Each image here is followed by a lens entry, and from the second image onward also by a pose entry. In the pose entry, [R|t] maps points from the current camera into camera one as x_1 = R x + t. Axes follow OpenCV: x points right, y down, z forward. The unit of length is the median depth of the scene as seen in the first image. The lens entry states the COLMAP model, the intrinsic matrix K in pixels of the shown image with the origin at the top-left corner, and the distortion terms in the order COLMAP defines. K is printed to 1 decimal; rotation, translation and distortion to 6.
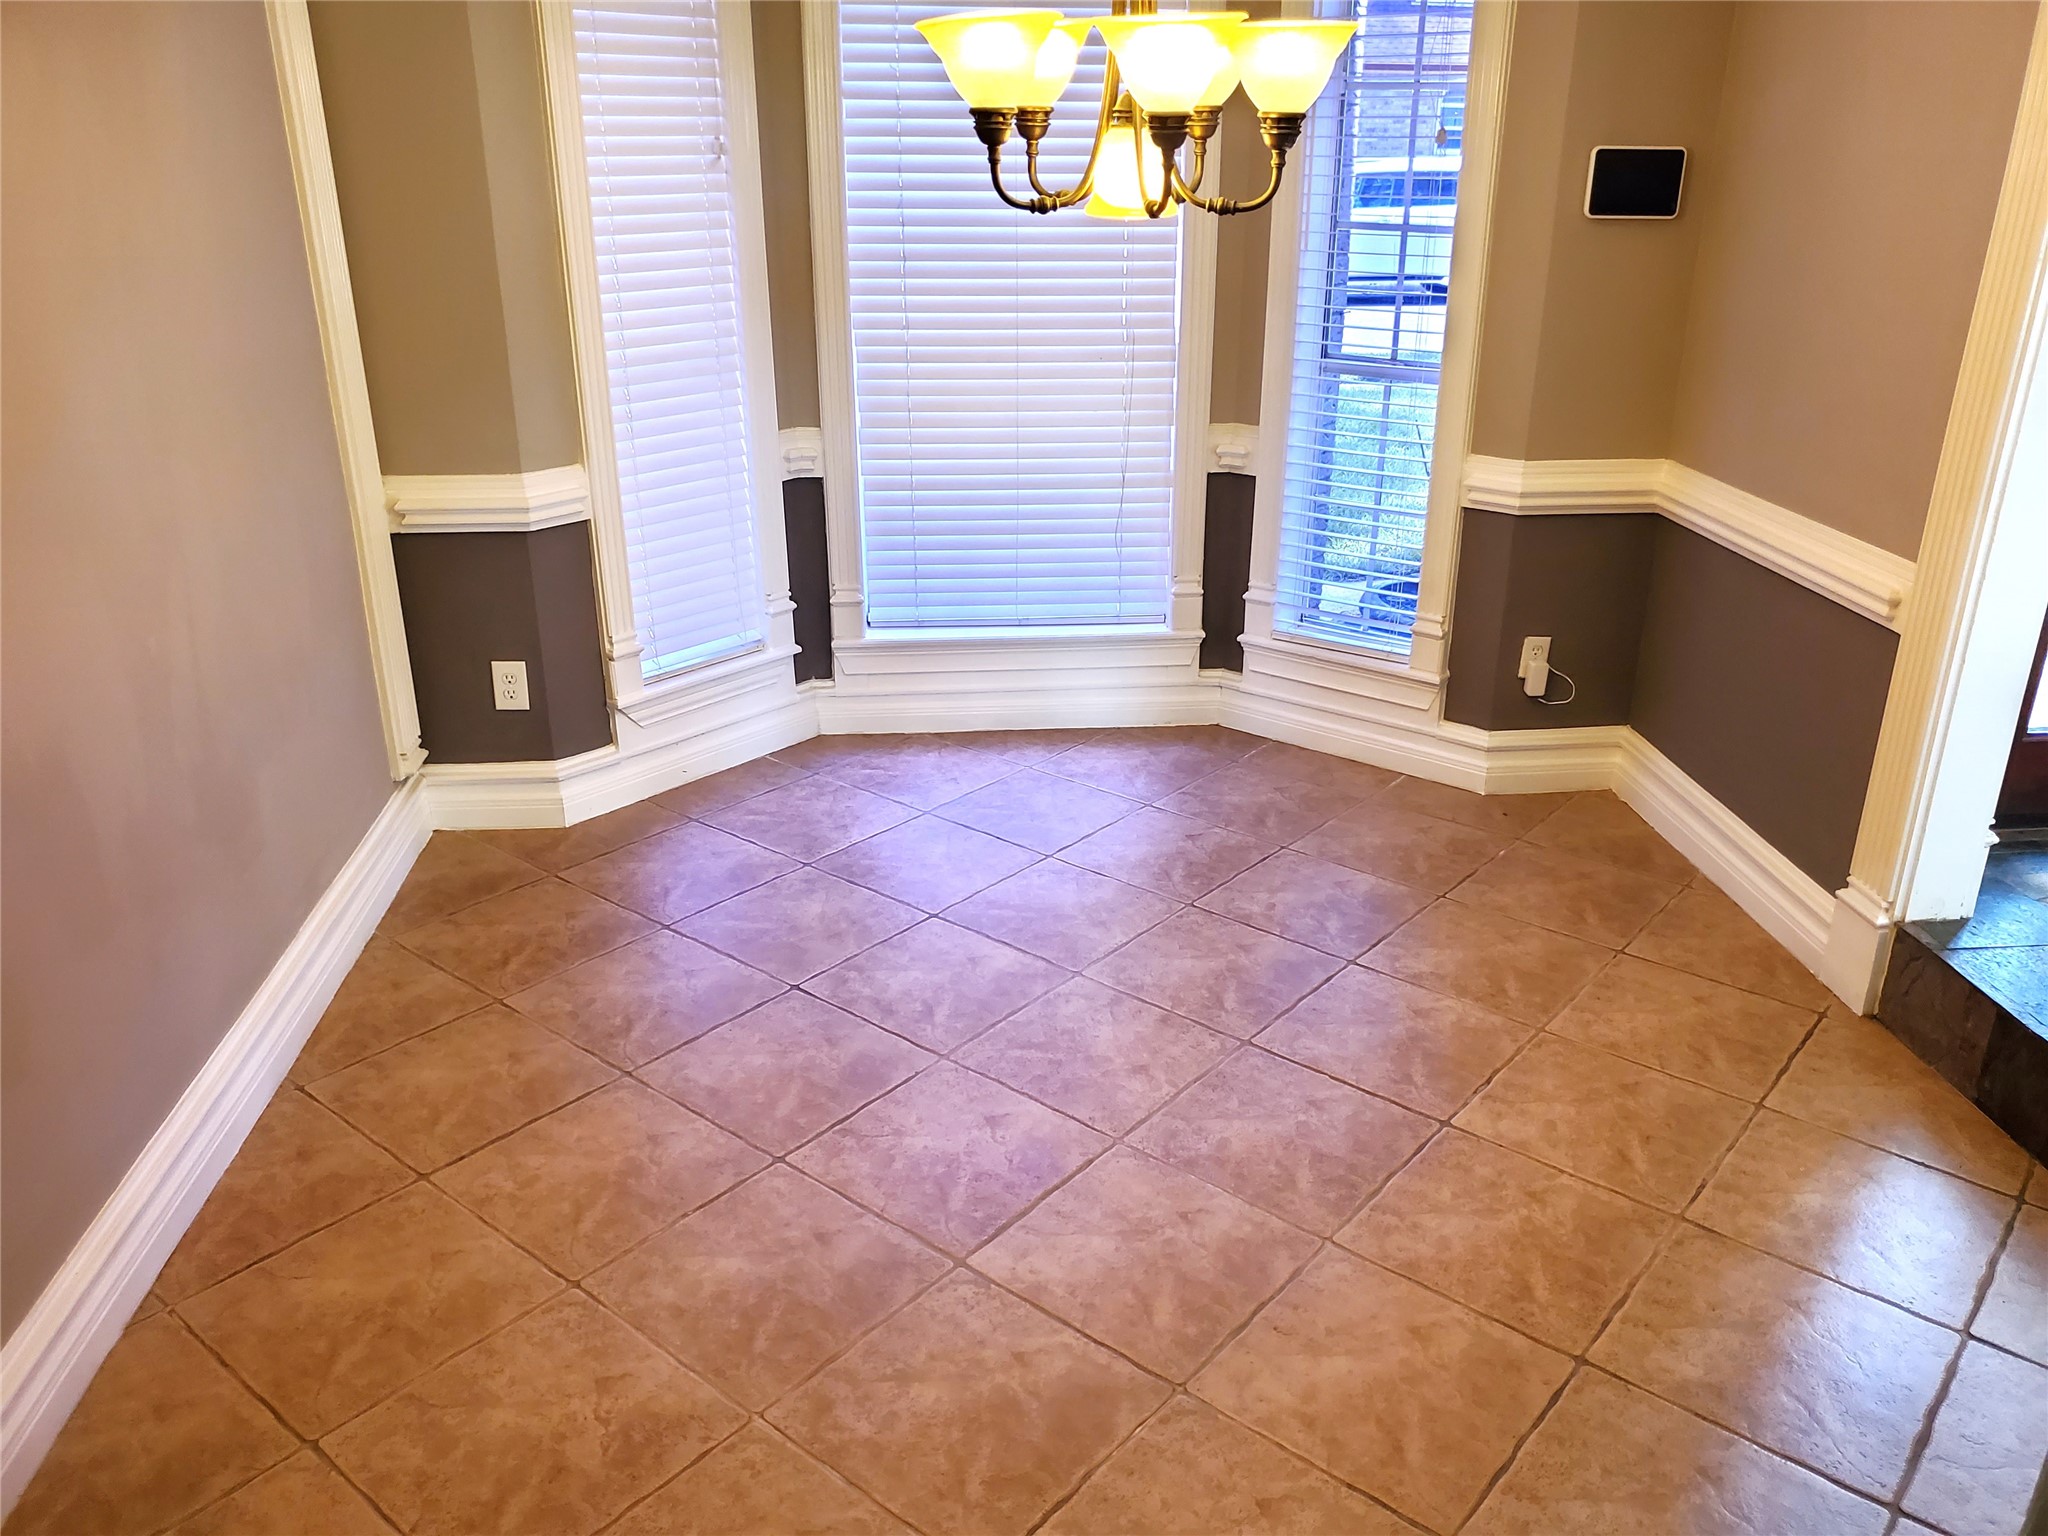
lens RADIAL K [[1596.3, 0, 1025.4], [0, 1596.3, 785.8], [0, 0, 1]] dist [0.002664, 0.010073]
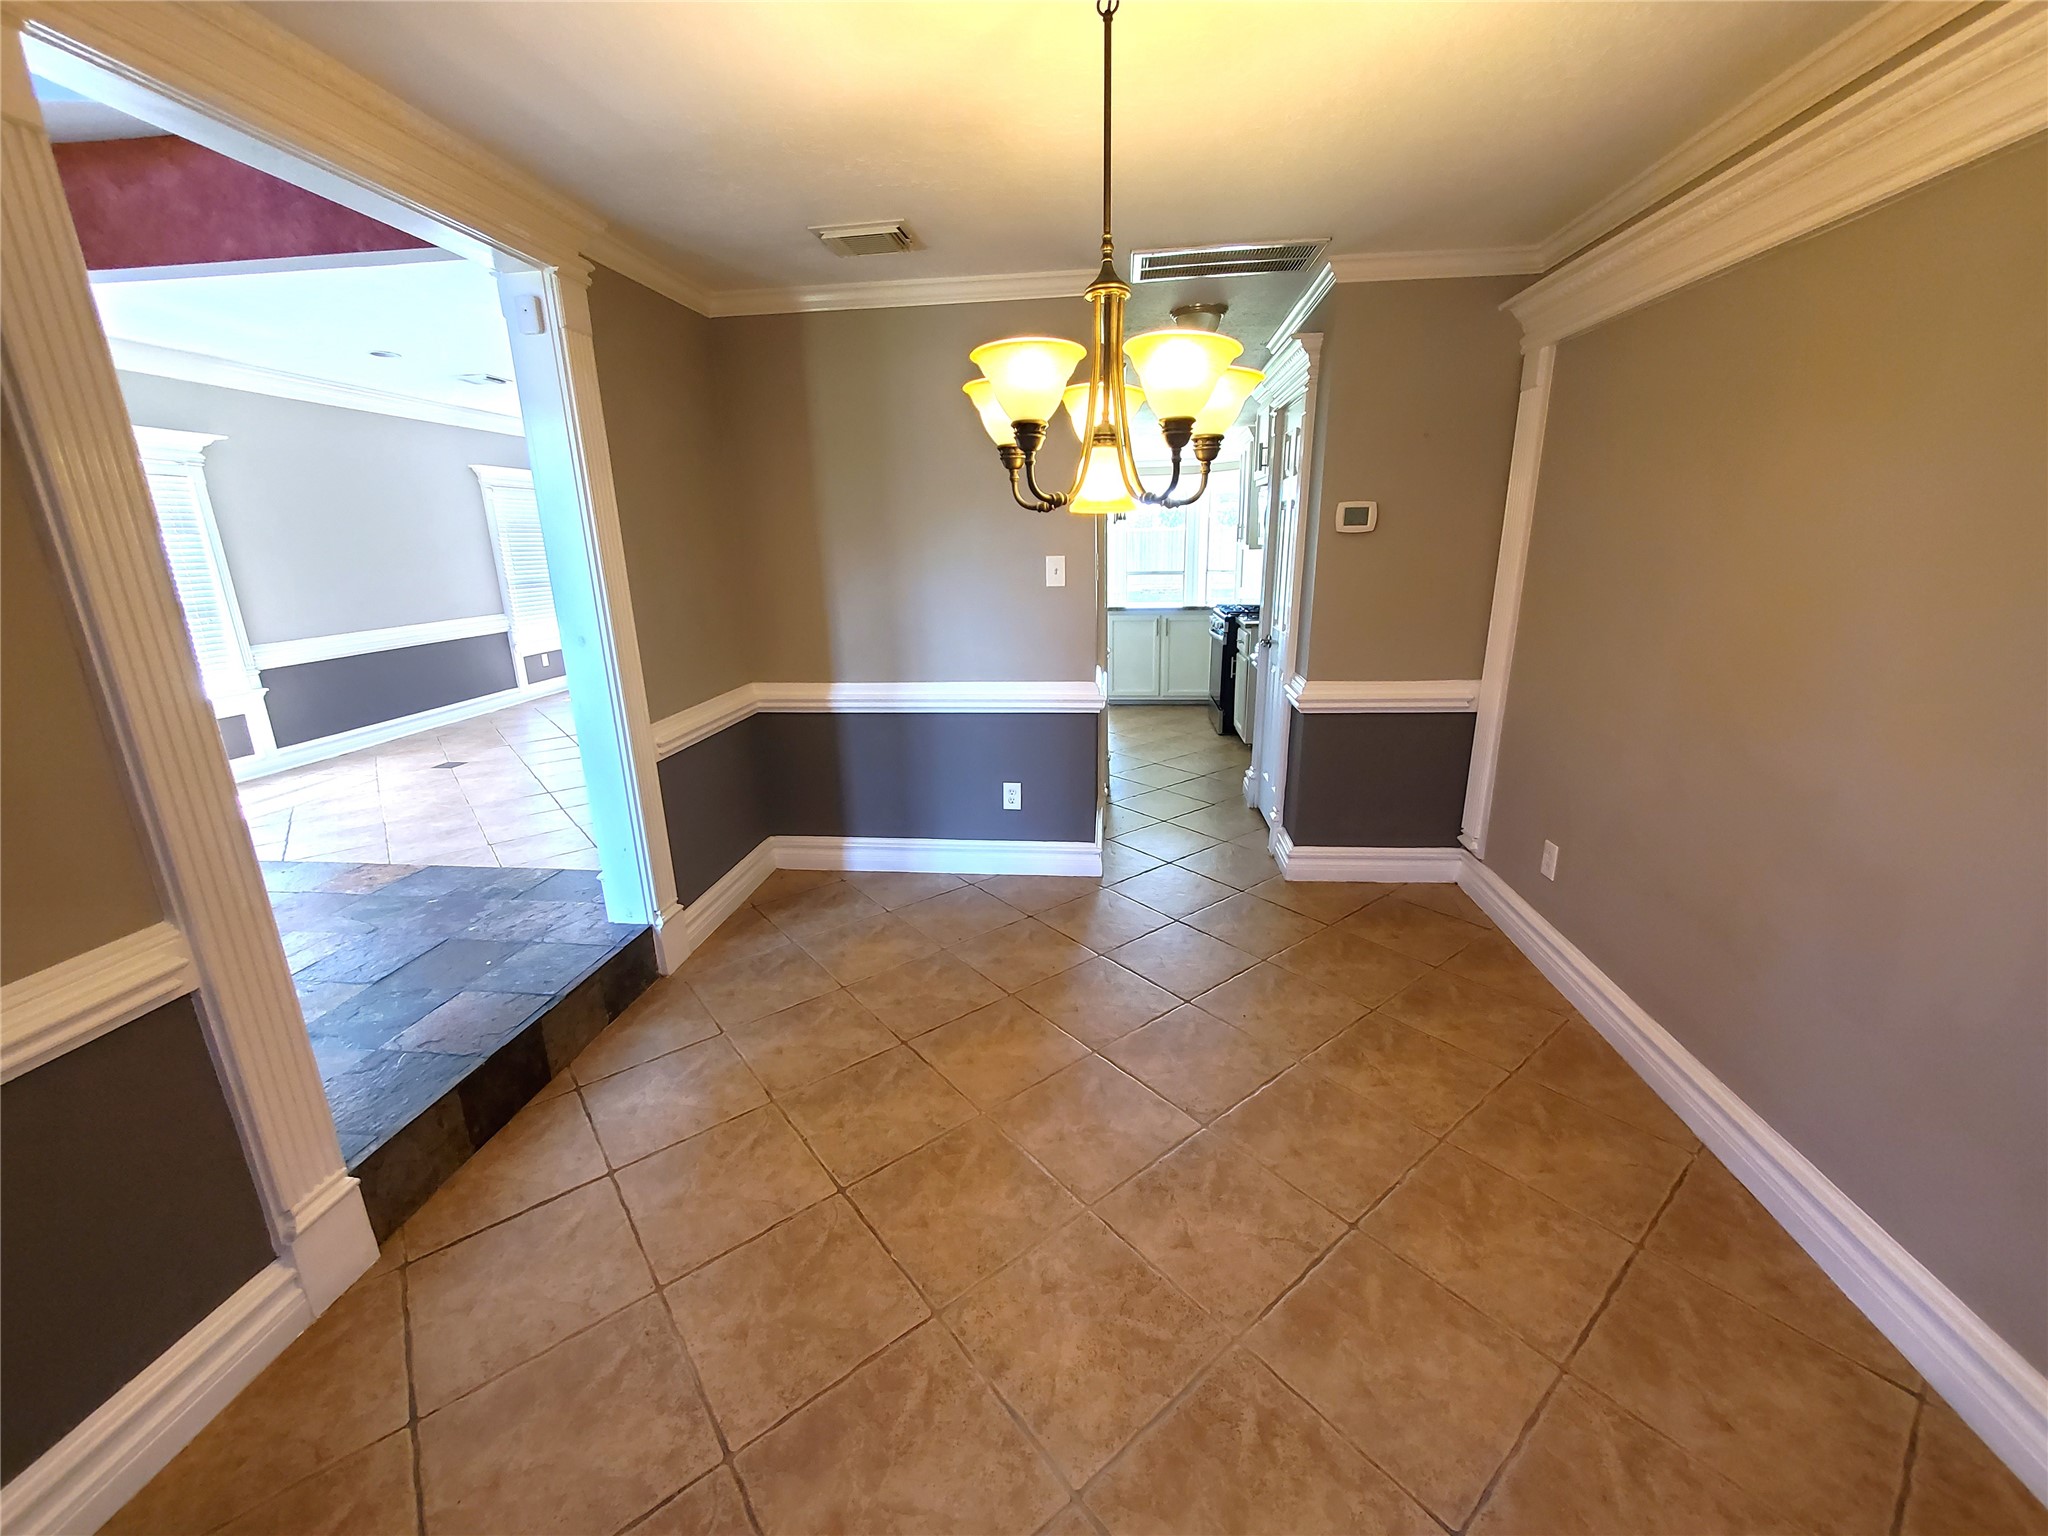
lens RADIAL K [[814.9, 0, 1029.0], [0, 814.9, 770.4], [0, 0, 1]] dist [-0.001370, -0.000013]
pose [[-0.980946, -0.041001, 0.189904, -0.006102], [0.086442, 0.783280, 0.615630, -0.475808], [-0.173990, 0.620315, -0.764811, 1.293049]]
